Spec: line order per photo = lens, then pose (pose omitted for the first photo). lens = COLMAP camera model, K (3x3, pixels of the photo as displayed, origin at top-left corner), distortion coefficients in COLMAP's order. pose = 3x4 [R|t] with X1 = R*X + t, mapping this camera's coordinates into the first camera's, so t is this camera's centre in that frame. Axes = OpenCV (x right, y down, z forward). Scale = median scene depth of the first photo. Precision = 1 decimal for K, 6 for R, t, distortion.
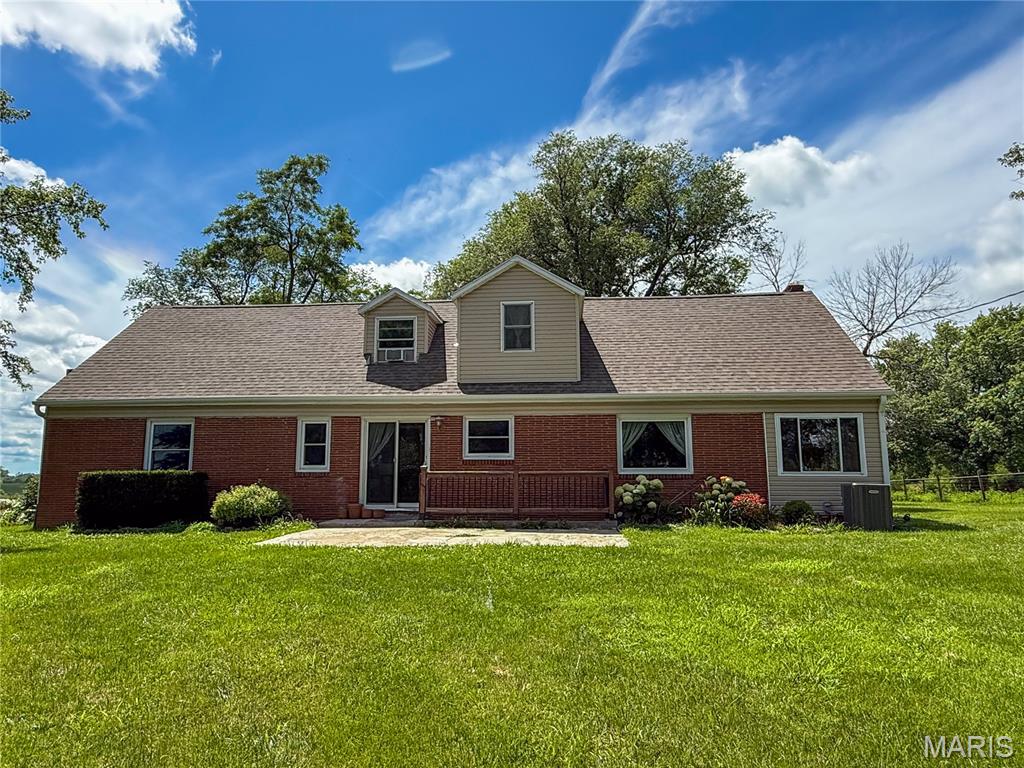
lens RADIAL K [[630.0, 0, 511.2], [0, 630.0, 382.1], [0, 0, 1]] dist [-0.007466, -0.001251]
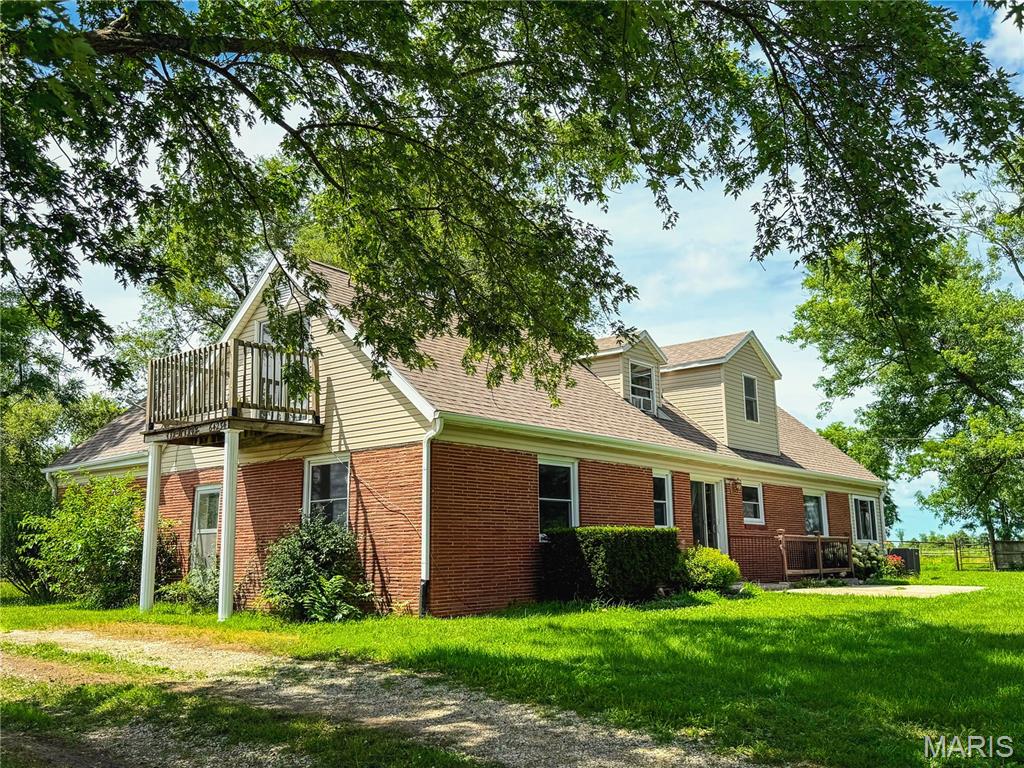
lens RADIAL K [[947.8, 0, 511.0], [0, 947.8, 384.9], [0, 0, 1]] dist [0.007681, 0.000000]
pose [[0.586230, 0.144348, 0.797181, -1.524835], [-0.105594, 0.989219, -0.101470, 0.095770], [-0.803234, -0.024693, 0.595152, 0.394760]]
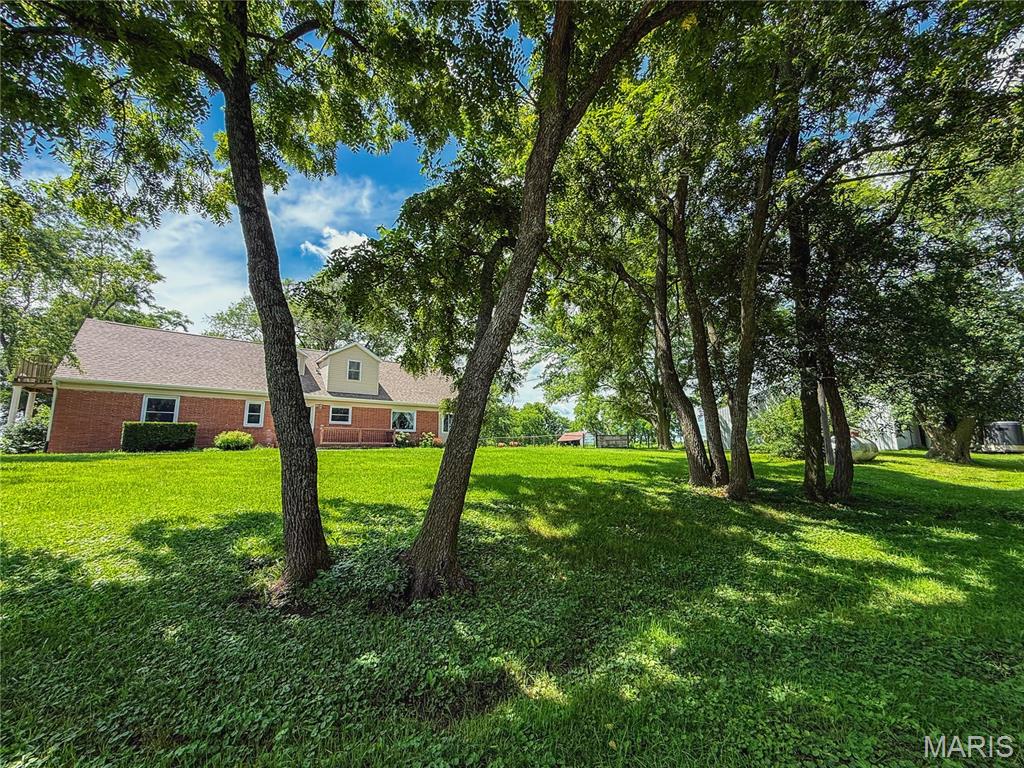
lens RADIAL K [[412.2, 0, 512.9], [0, 412.2, 384.4], [0, 0, 1]] dist [-0.000322, -0.000045]
pose [[0.731305, 0.104200, 0.674044, -0.631702], [-0.099876, 0.993968, -0.045296, -0.023735], [-0.674698, -0.034196, 0.737301, -0.619151]]
